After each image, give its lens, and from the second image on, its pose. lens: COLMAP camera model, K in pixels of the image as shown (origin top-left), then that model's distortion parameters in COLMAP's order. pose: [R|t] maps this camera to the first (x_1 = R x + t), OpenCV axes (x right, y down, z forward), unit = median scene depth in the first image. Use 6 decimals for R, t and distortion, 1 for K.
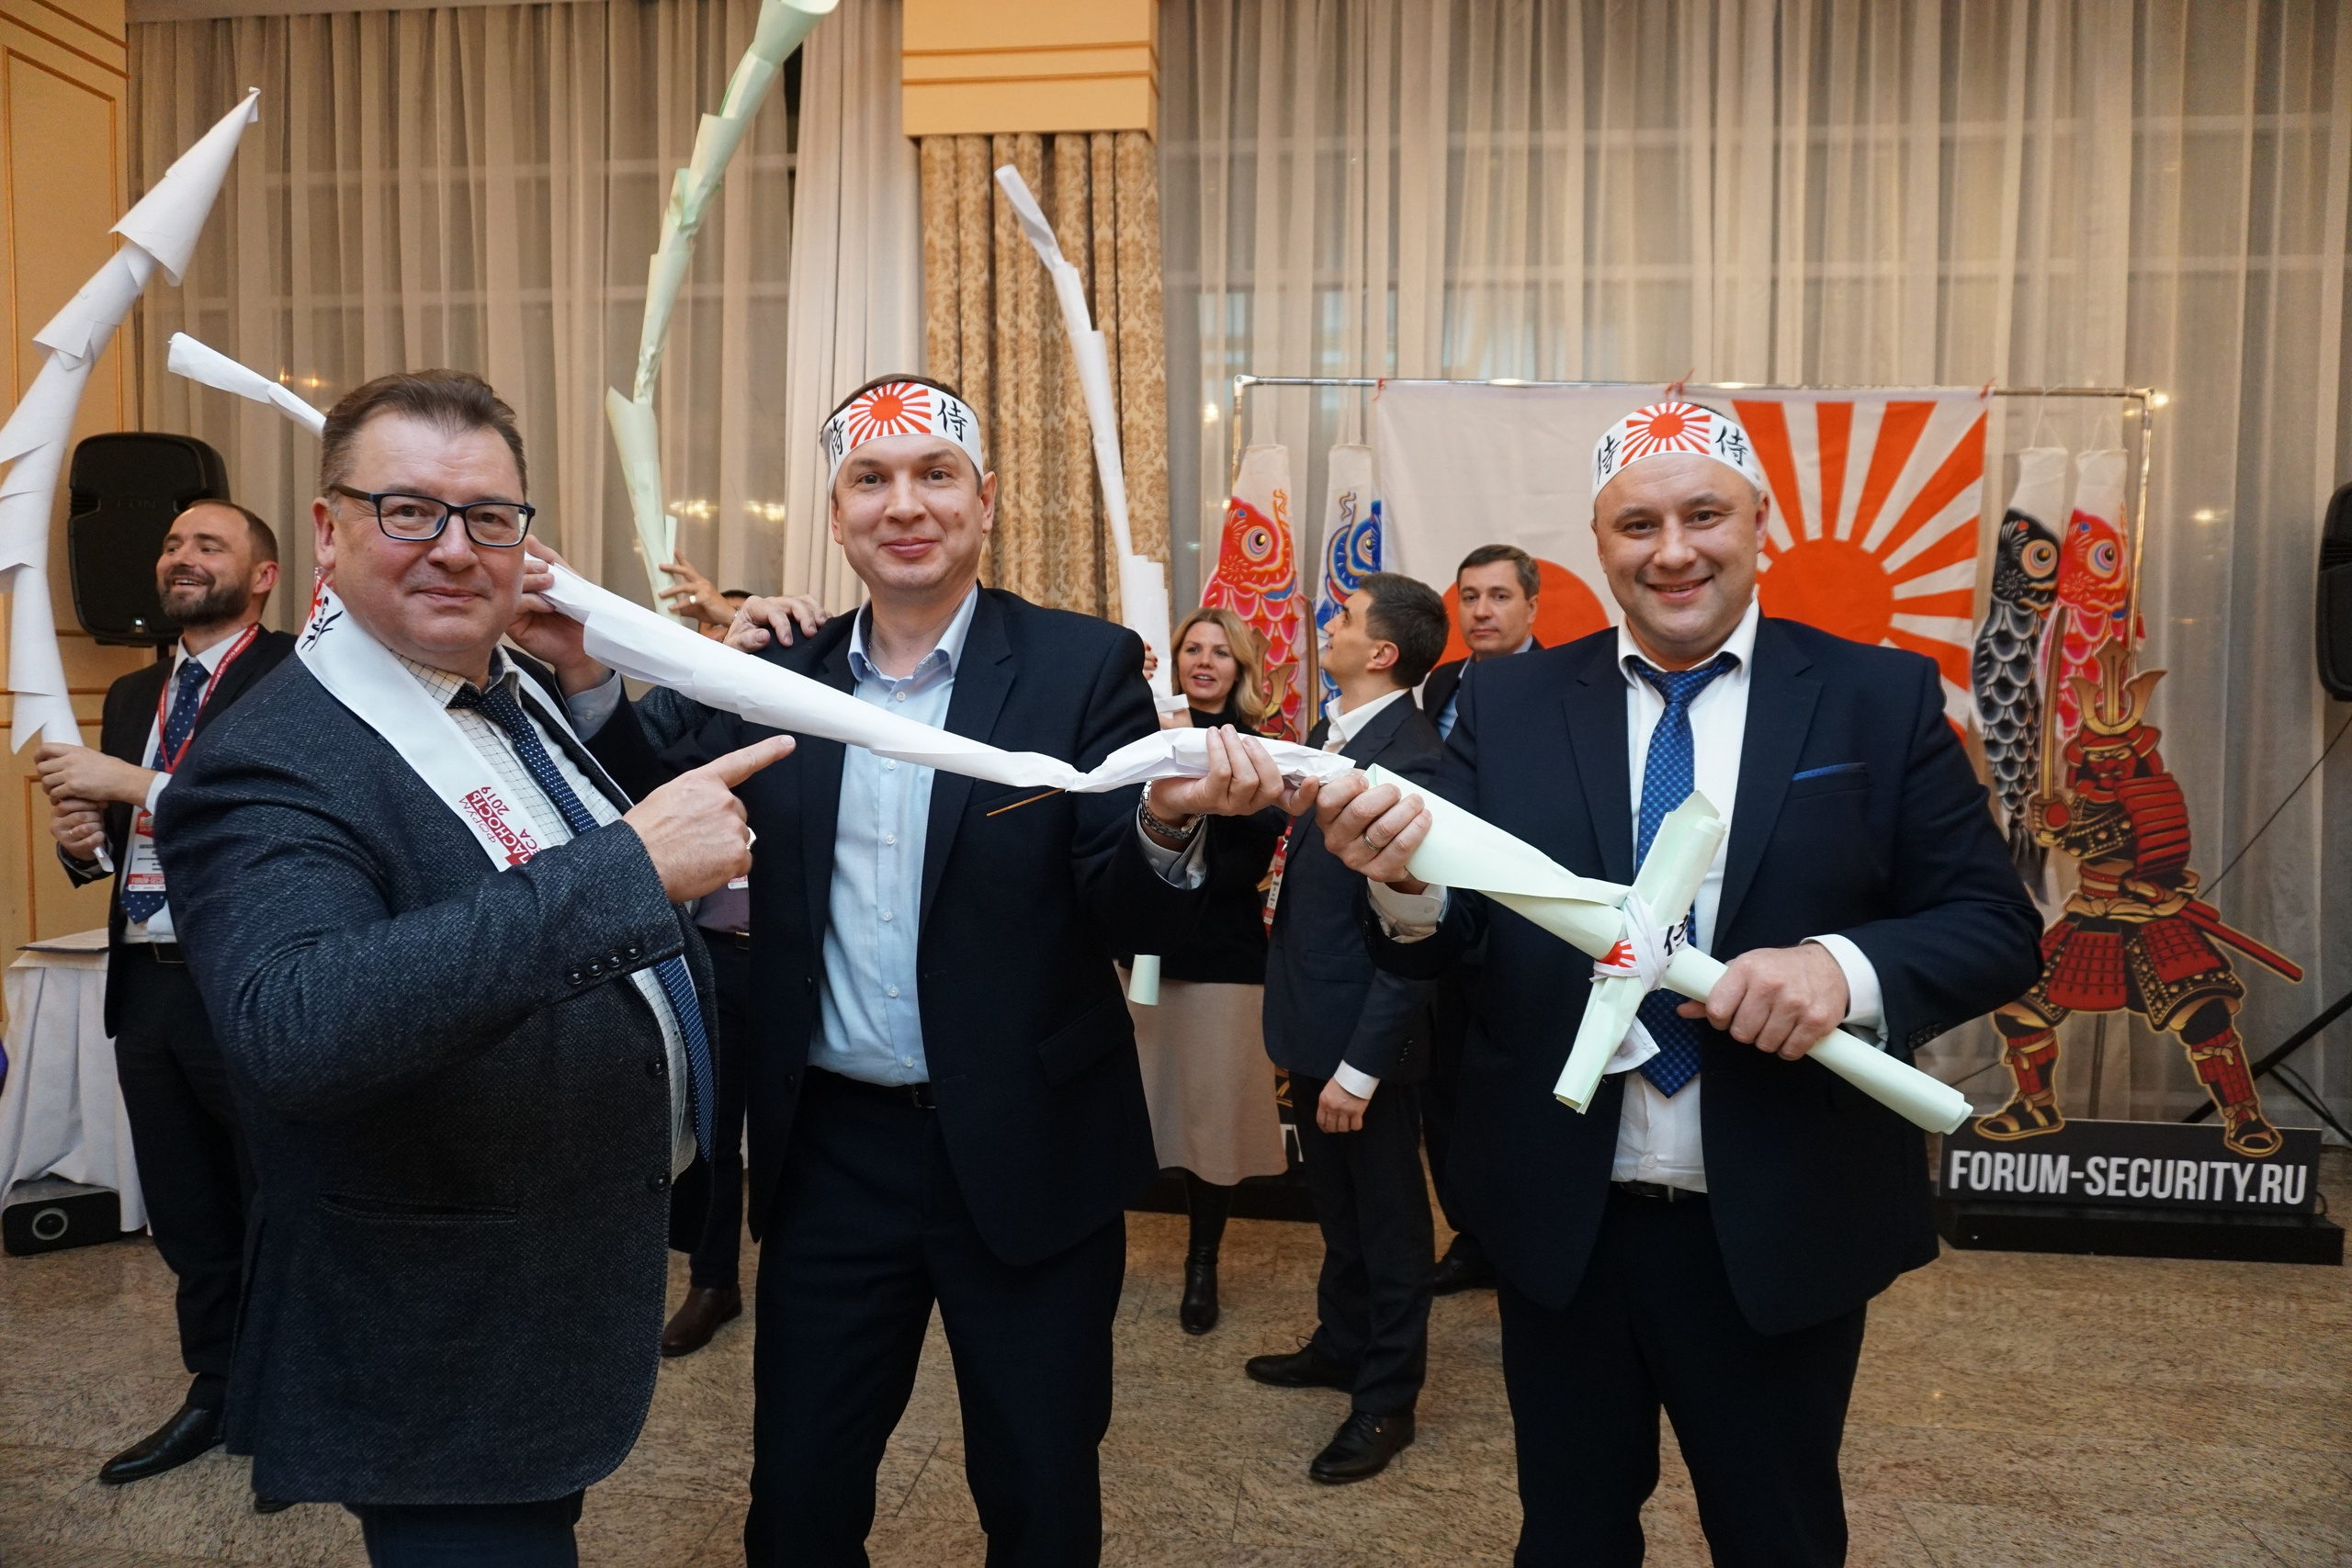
lens RADIAL K [[1595.6, 0, 1167.8], [0, 1595.6, 765.9], [0, 0, 1]] dist [-0.032597, 0.028087]
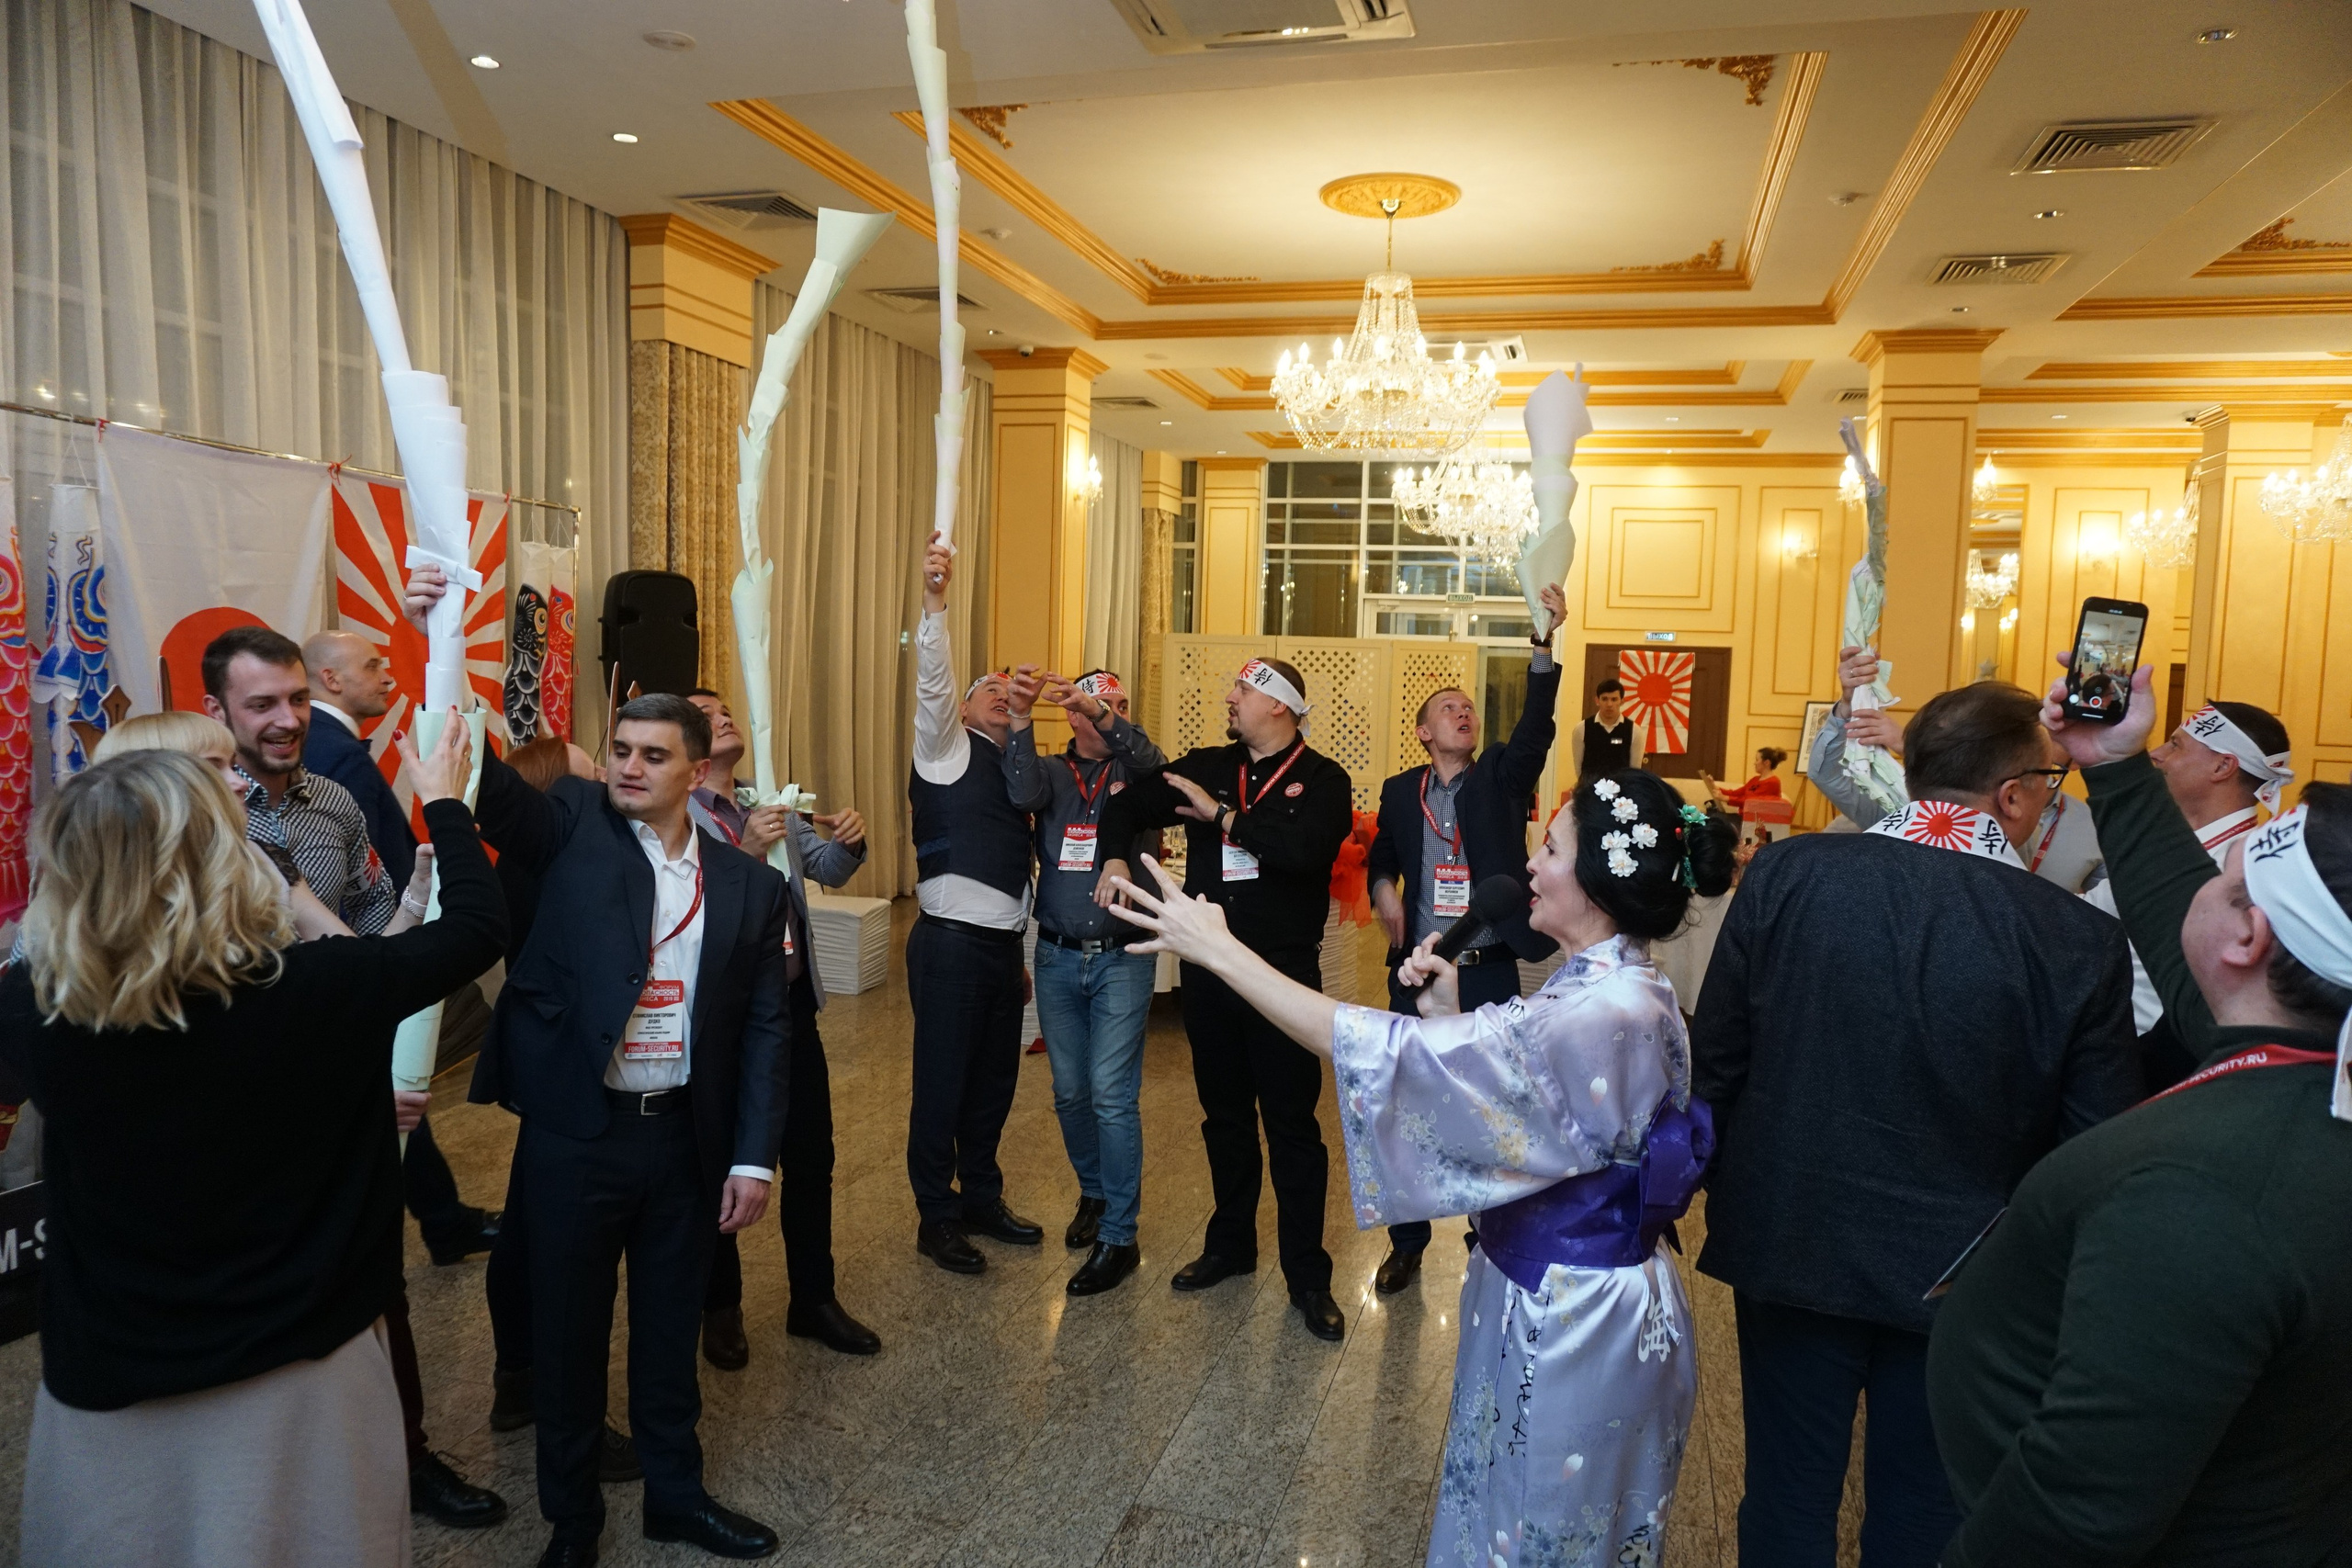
lens RADIAL K [[1595.6, 0, 1191.5], [0, 1595.6, 782.7], [0, 0, 1]] dist [-0.032597, 0.028087]
pose [[0.159482, -0.085706, 0.983473, -0.716823], [0.020213, 0.996299, 0.083546, -0.087187], [-0.986994, 0.006554, 0.160625, 0.185829]]
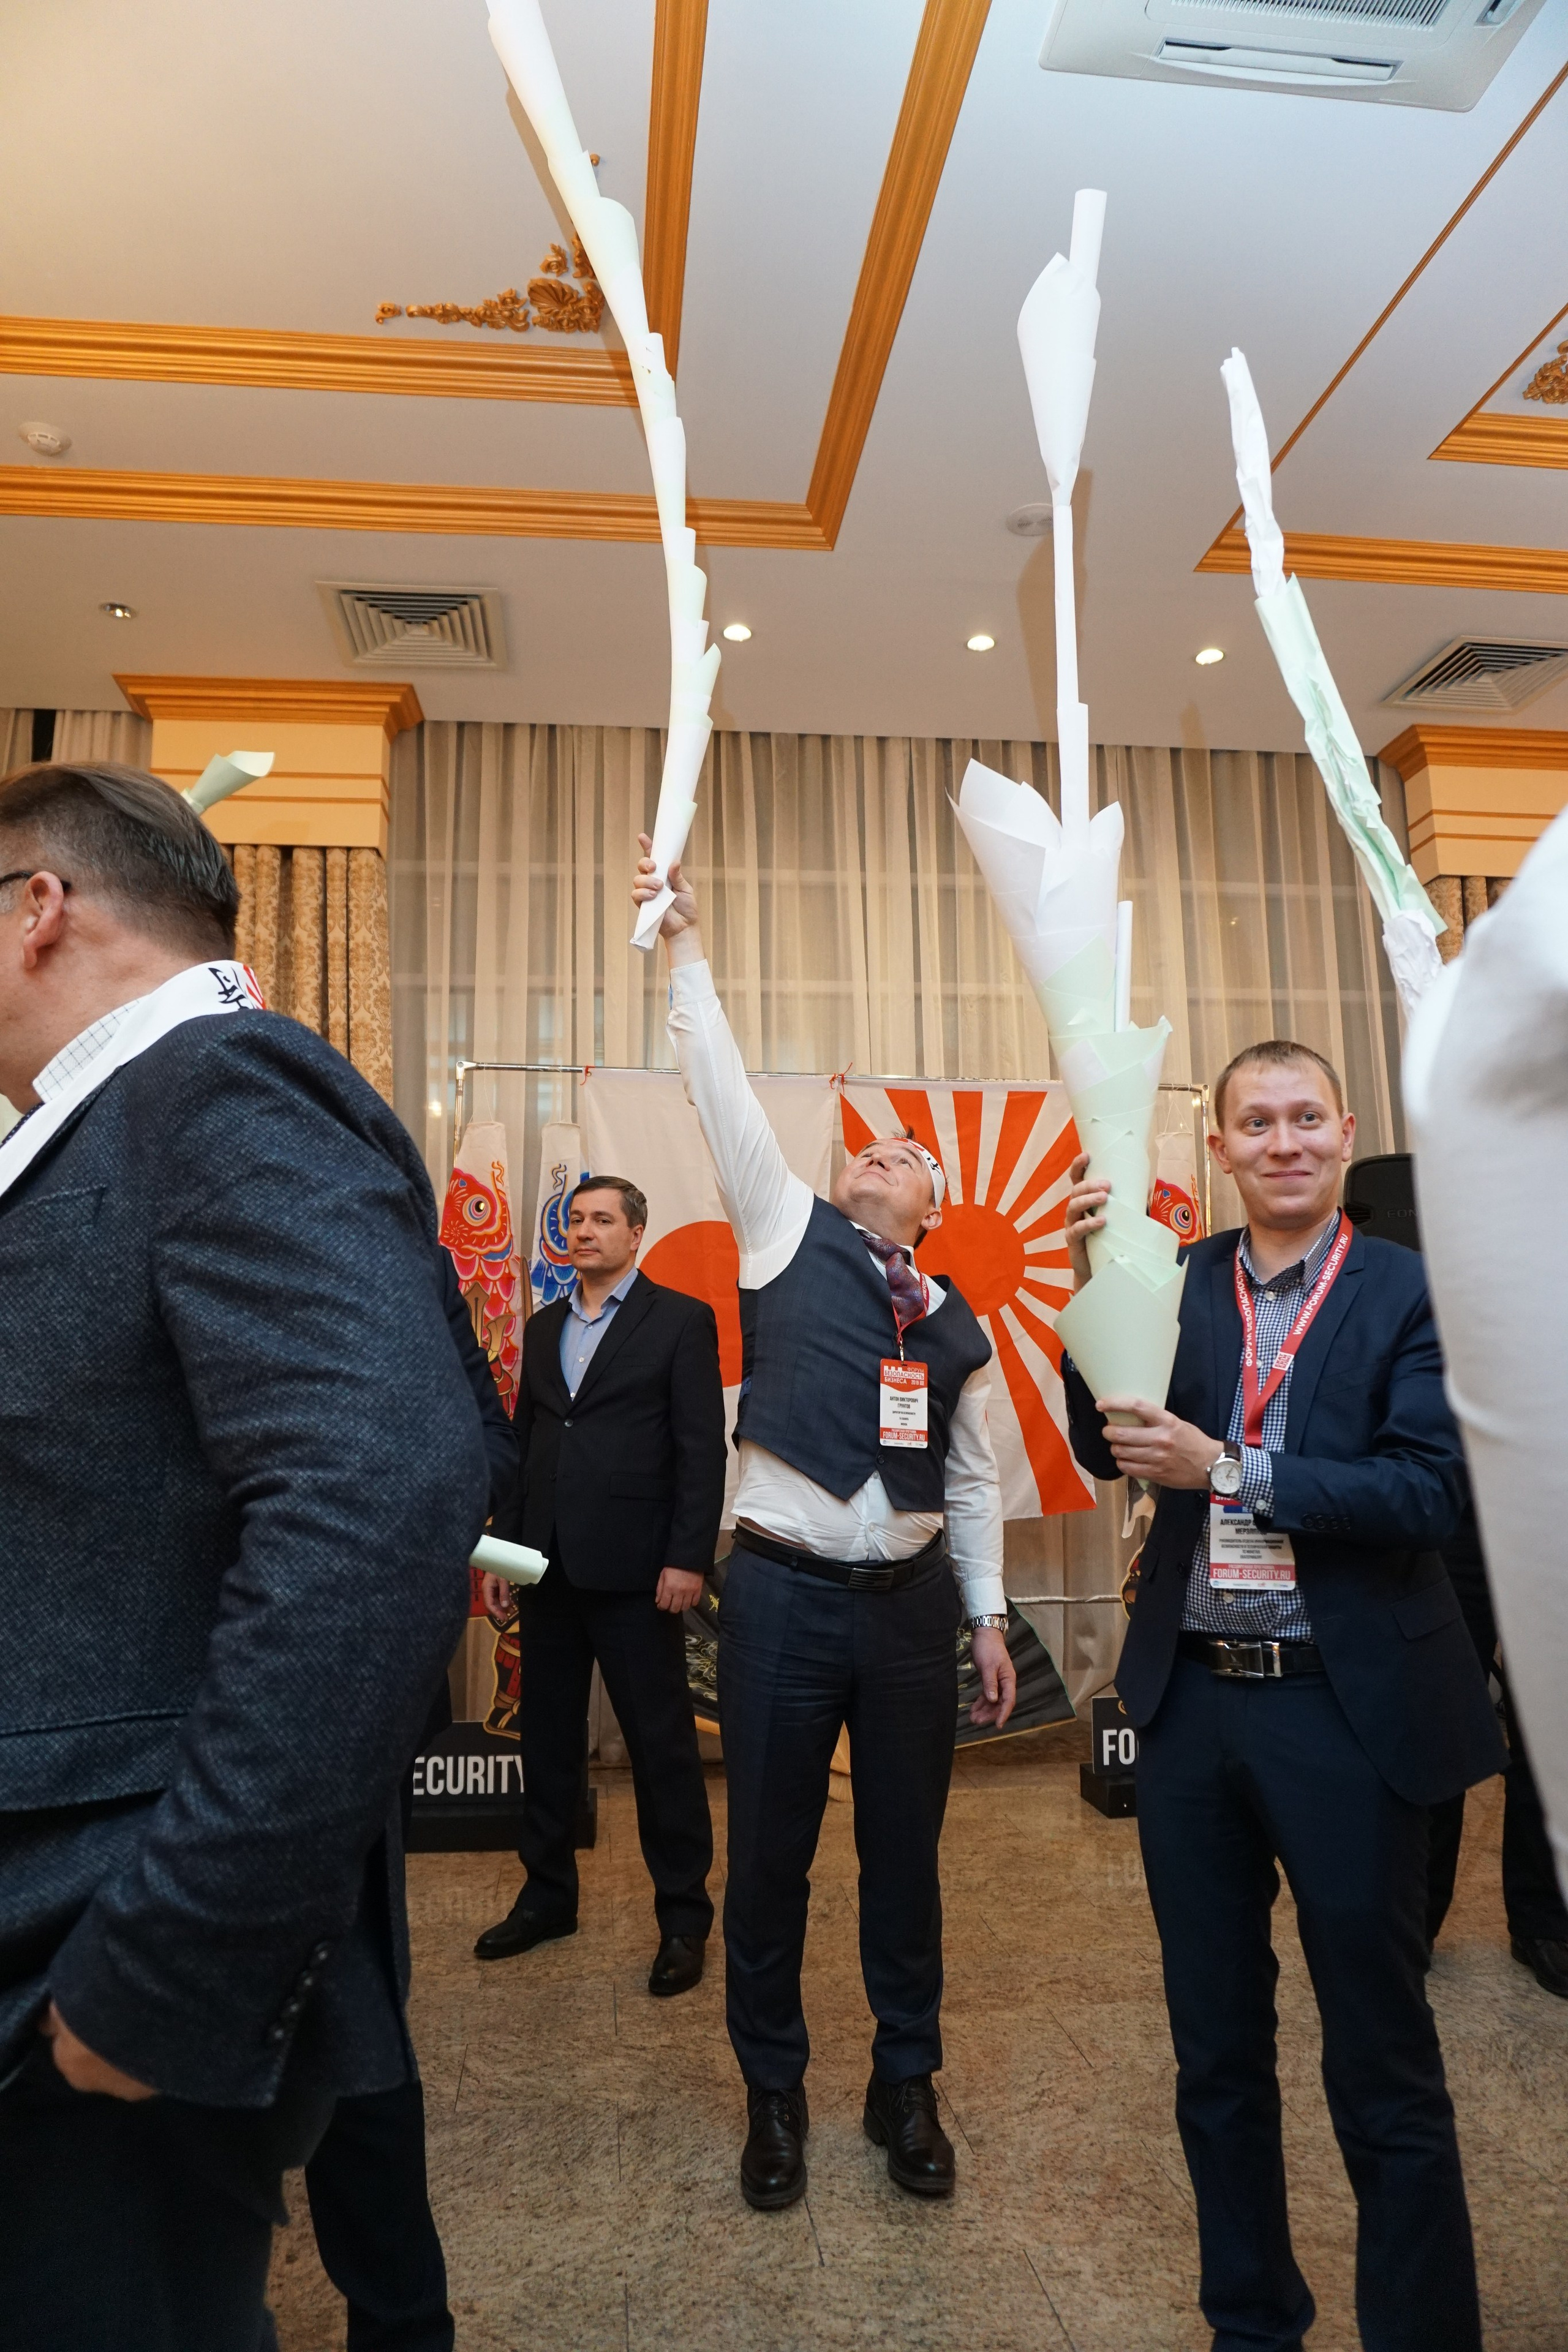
lens RADIAL K [[1595.8, 0, 775.6], [0, 1595.8, 1161.5], [0, 0, 1]] dist [-0.032597, 0.028087]
pose [[0.971748, 0.009228, 0.235840, -0.003367], [0.038243, 0.979875, -0.195916, 0.050594], [-0.232902, 0.199400, 0.951838, -0.098322]]
